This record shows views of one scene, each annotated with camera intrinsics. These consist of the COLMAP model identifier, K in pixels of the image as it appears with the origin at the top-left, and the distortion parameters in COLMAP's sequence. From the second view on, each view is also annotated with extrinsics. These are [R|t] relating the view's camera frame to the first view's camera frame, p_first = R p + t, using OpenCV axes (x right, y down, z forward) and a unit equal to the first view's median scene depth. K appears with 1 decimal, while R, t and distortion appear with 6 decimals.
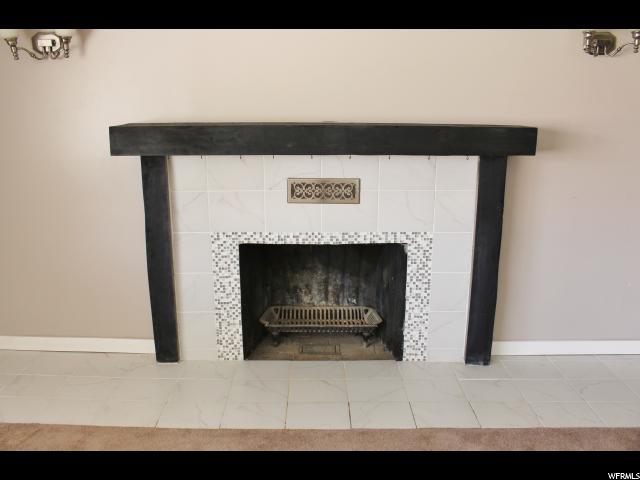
lens RADIAL K [[528.3, 0, 320.0], [0, 528.3, 240.0], [0, 0, 1]] dist [-0.163484, 0.135080]
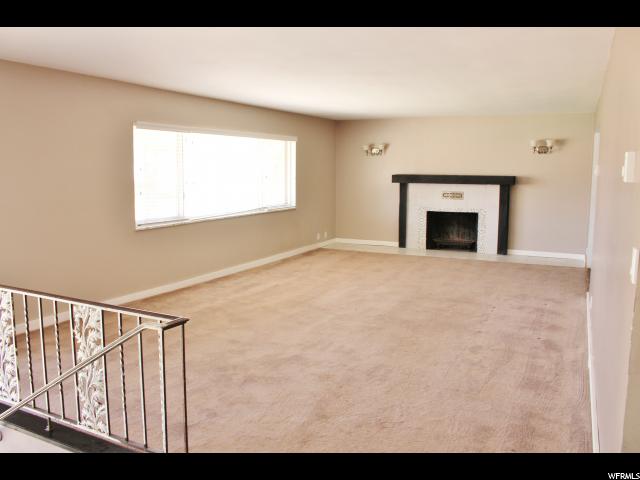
lens RADIAL K [[528.3, 0, 320.0], [0, 528.3, 240.0], [0, 0, 1]] dist [-0.163484, 0.135080]
pose [[0.895606, 0.057656, -0.441097, 0.700306], [-0.103470, 0.991369, -0.080505, 0.516727], [0.432648, 0.117741, 0.893842, -2.182700]]
